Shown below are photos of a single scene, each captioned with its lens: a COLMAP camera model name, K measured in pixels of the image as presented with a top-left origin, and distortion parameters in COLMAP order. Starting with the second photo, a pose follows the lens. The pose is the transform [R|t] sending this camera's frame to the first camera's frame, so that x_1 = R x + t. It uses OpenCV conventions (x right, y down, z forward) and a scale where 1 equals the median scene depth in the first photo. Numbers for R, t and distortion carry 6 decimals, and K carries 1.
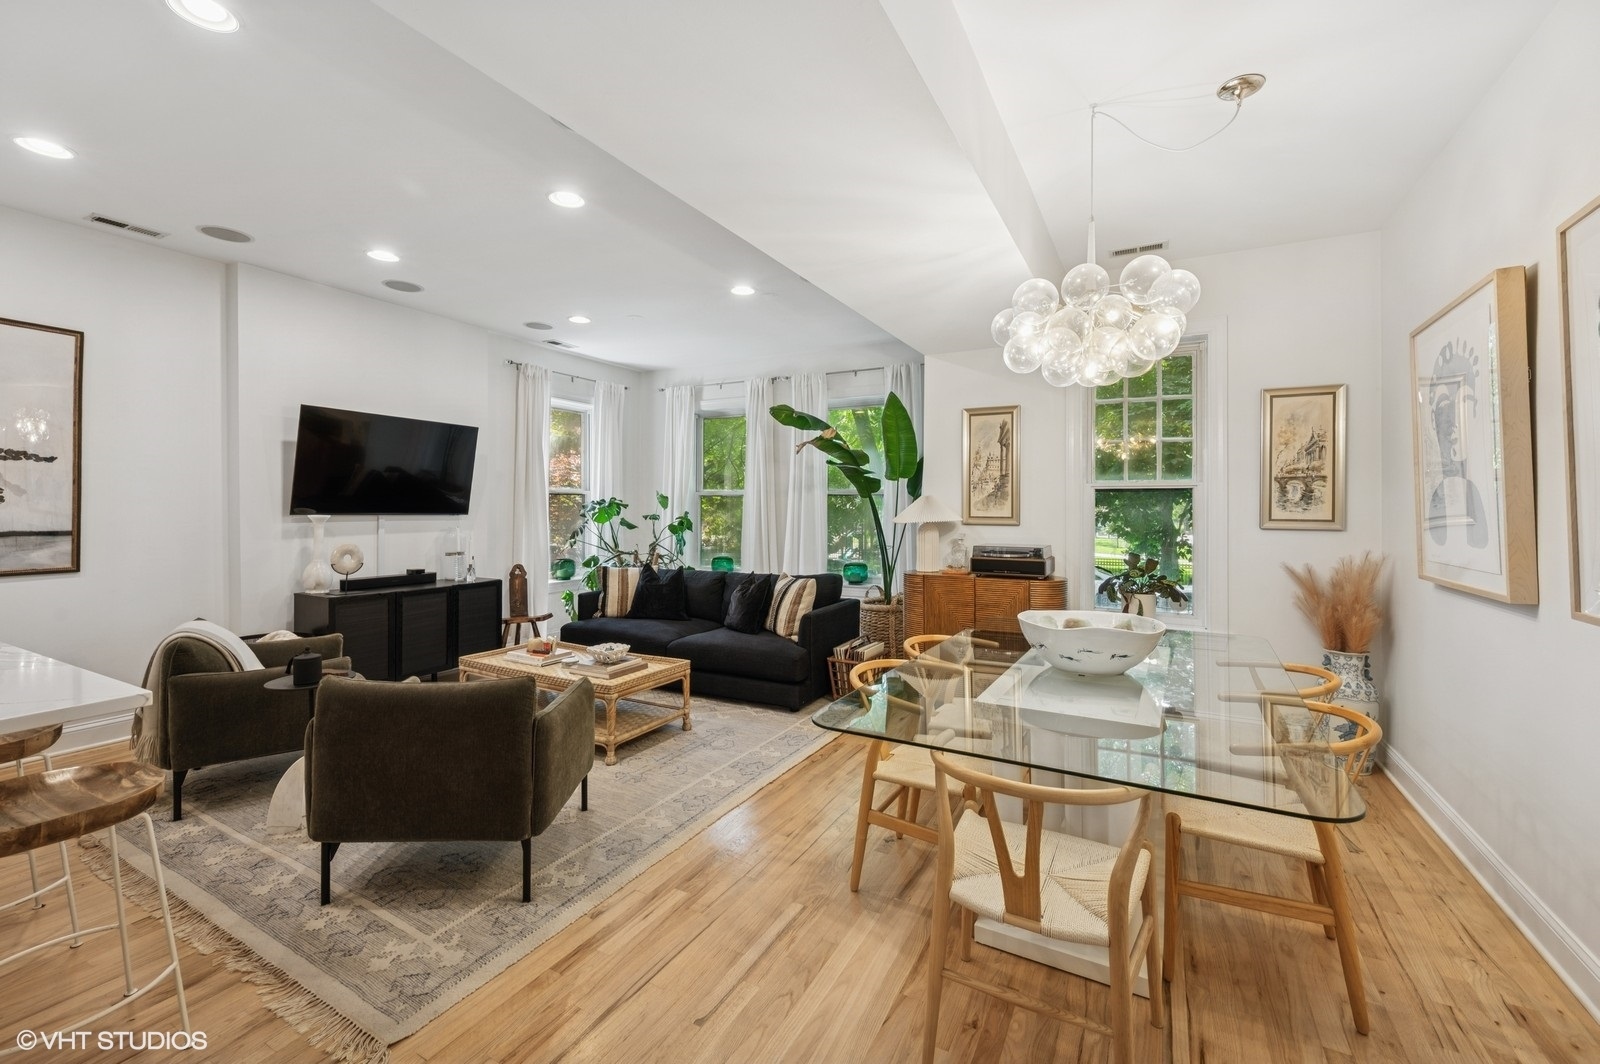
lens RADIAL K [[638.4, 0, 802.7], [0, 638.4, 511.2], [0, 0, 1]] dist [-0.007227, 0.001092]
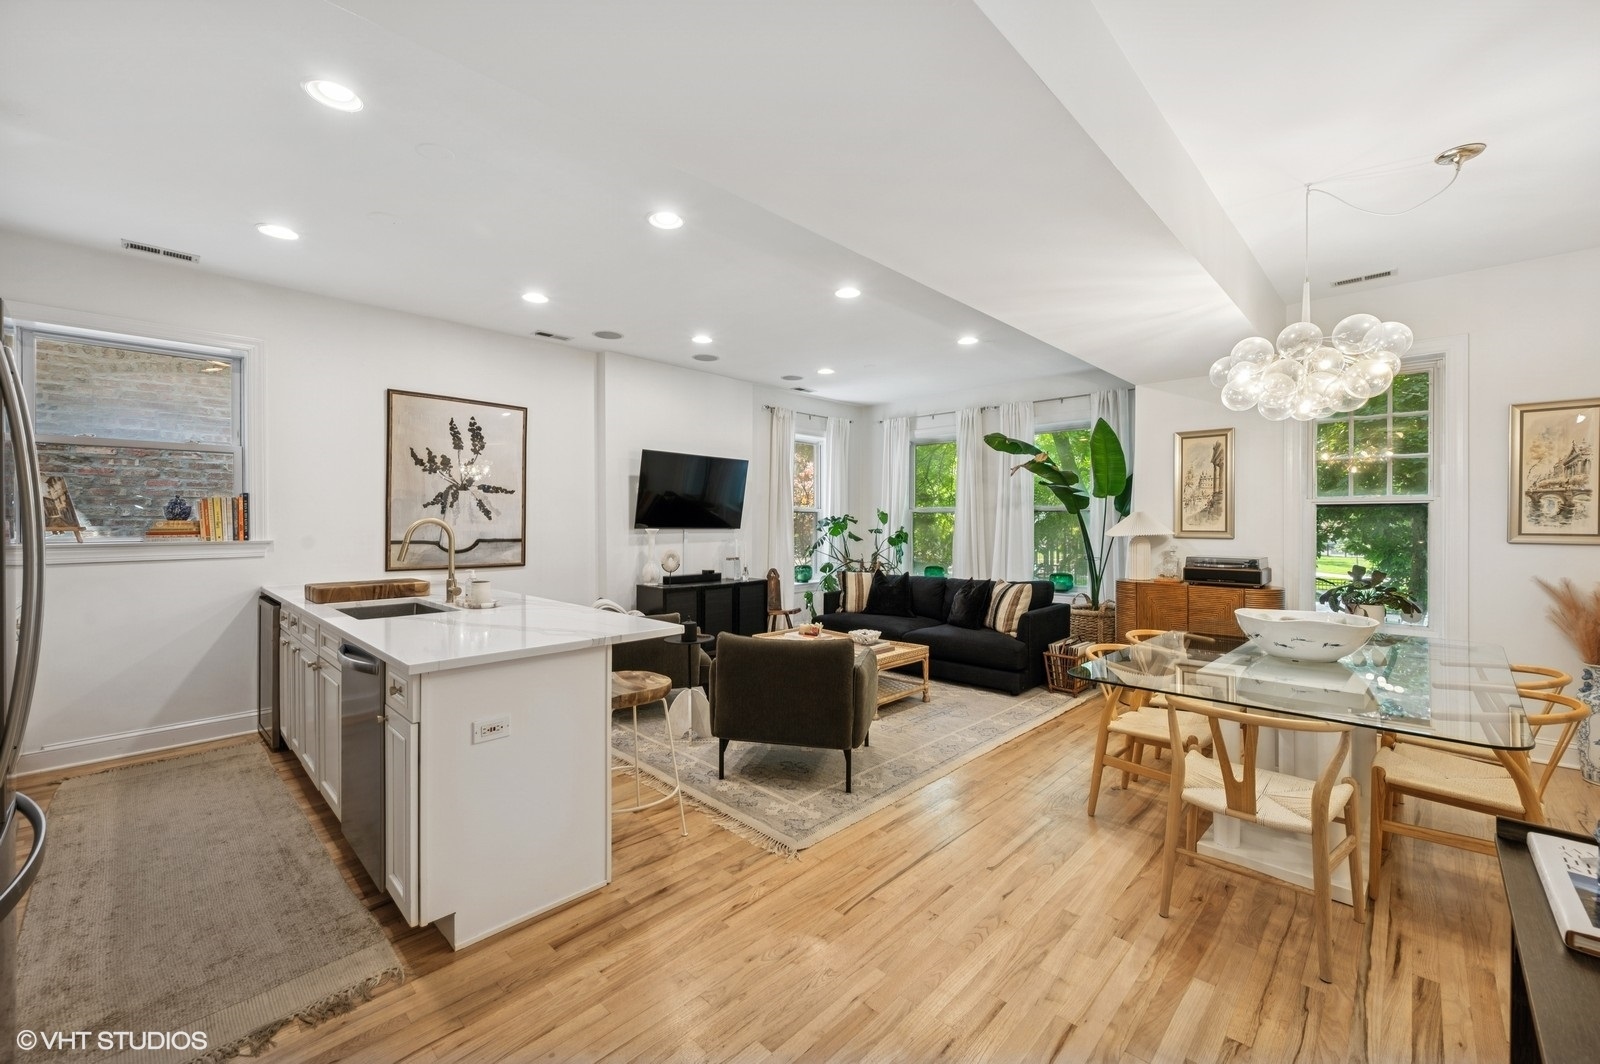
lens RADIAL K [[638.4, 0, 792.3], [0, 638.4, 528.0], [0, 0, 1]] dist [-0.007227, 0.001092]
pose [[0.962509, 0.000617, -0.271250, -0.109070], [0.000248, 0.999995, 0.003155, 0.000594], [0.271250, -0.003104, 0.962504, -0.296951]]
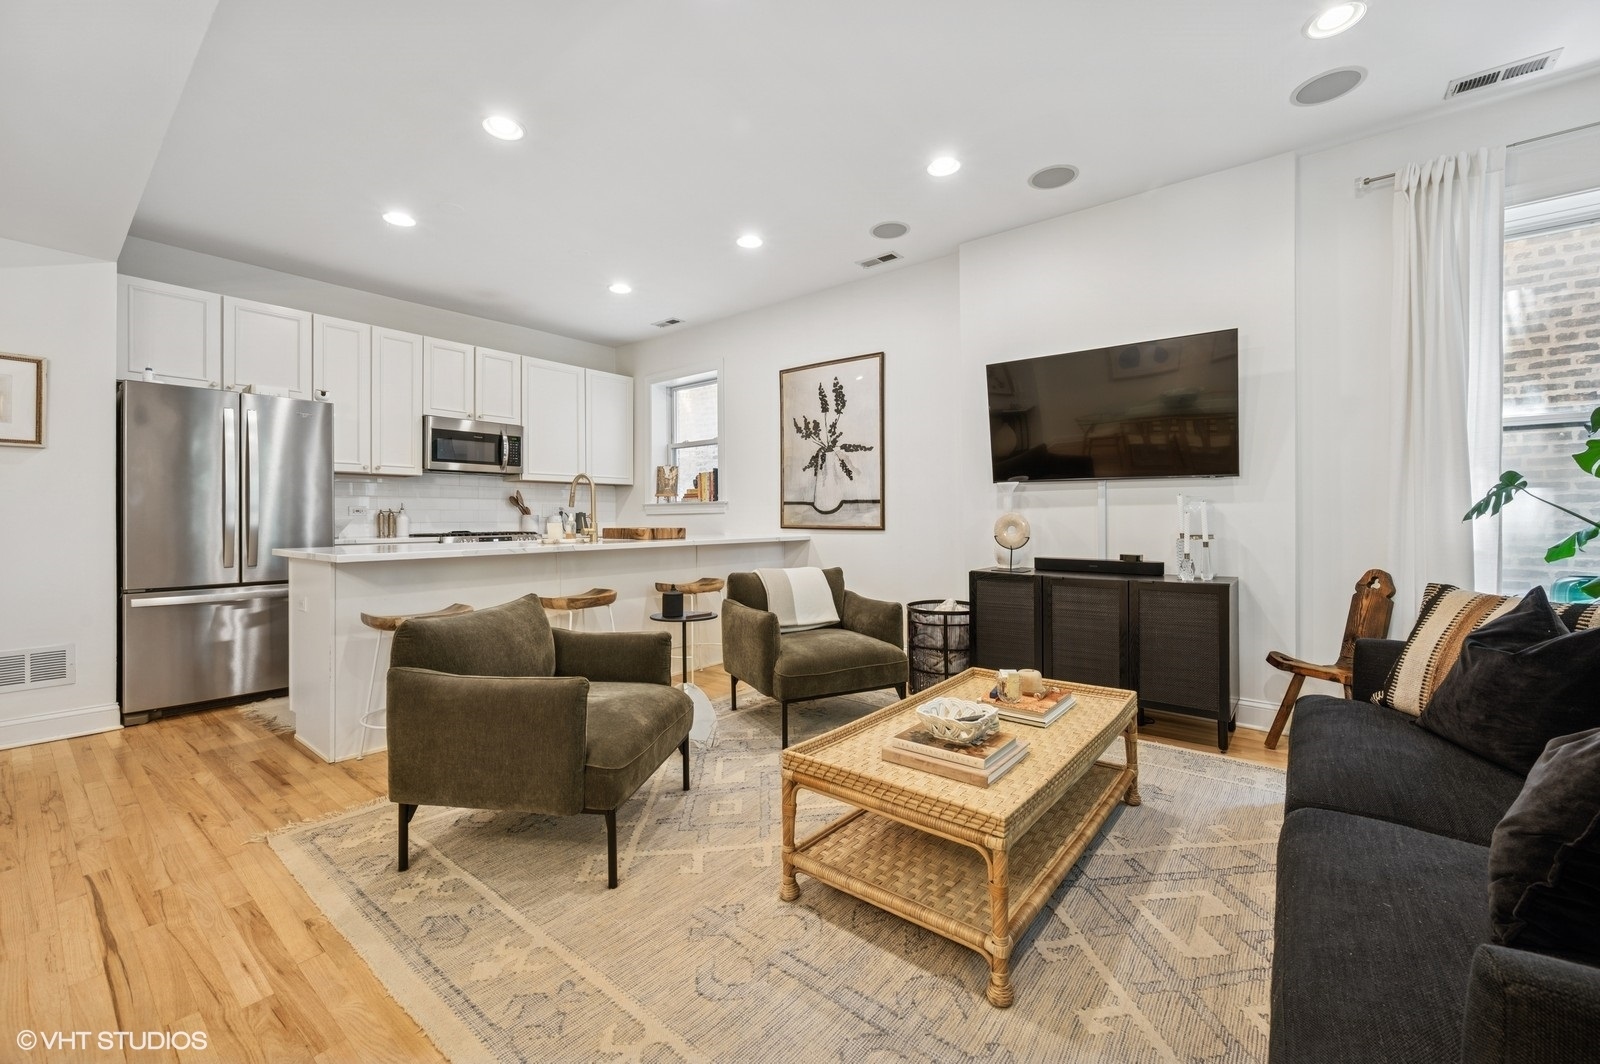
lens RADIAL K [[638.4, 0, 789.0], [0, 638.4, 511.2], [0, 0, 1]] dist [-0.007227, 0.001092]
pose [[-0.187037, -0.014635, -0.982244, 0.221905], [-0.003896, 0.999892, -0.014157, 0.075263], [0.982345, 0.001179, -0.187074, 1.058016]]
